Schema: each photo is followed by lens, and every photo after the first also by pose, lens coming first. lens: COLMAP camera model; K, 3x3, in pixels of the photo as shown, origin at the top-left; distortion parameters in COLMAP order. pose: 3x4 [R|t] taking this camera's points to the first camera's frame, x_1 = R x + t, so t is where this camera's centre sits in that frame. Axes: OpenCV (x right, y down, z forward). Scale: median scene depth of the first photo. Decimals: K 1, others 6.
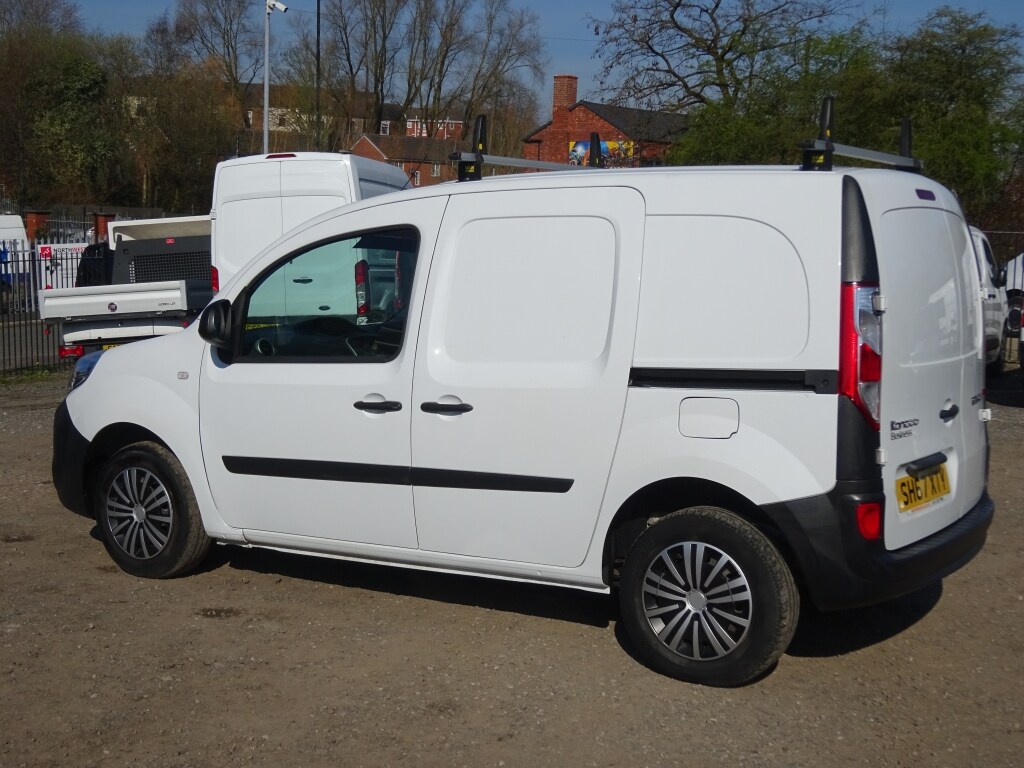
lens RADIAL K [[1360.8, 0, 512.0], [0, 1360.8, 384.0], [0, 0, 1]] dist [-0.019977, -0.005075]
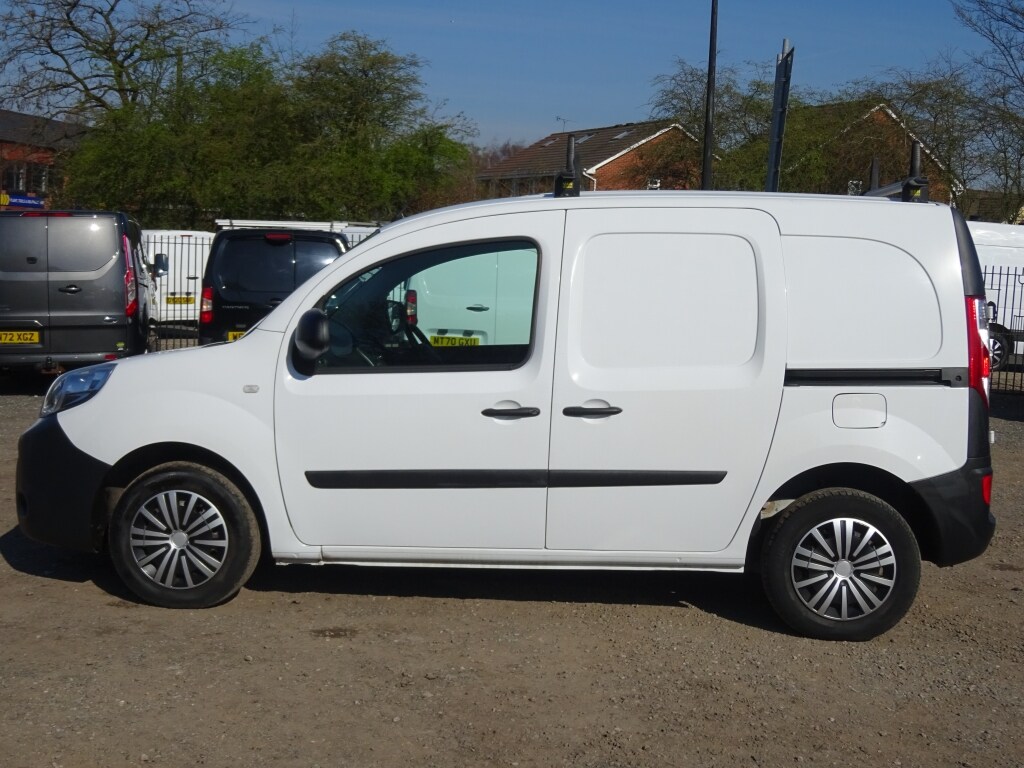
lens RADIAL K [[1360.8, 0, 512.0], [0, 1360.8, 384.0], [0, 0, 1]] dist [-0.019977, -0.005075]
pose [[0.890742, -0.023274, 0.453913, -0.566755], [0.026807, 0.999640, -0.001351, -0.003952], [-0.453718, 0.013372, 0.891045, 0.082930]]
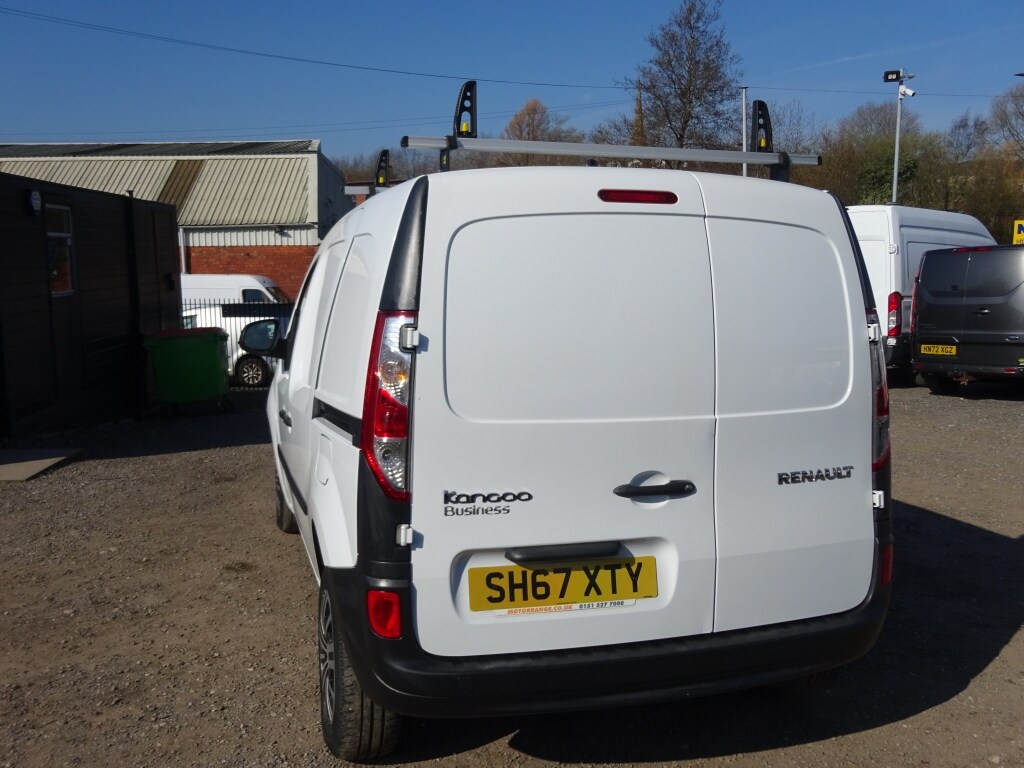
lens RADIAL K [[926.3, 0, 512.0], [0, 926.3, 384.0], [0, 0, 1]] dist [-0.011073, -0.015286]
pose [[0.758956, 0.064217, -0.647968, 0.552686], [-0.061031, 0.997760, 0.027399, -0.043086], [0.648276, 0.018751, 0.761175, 0.533219]]
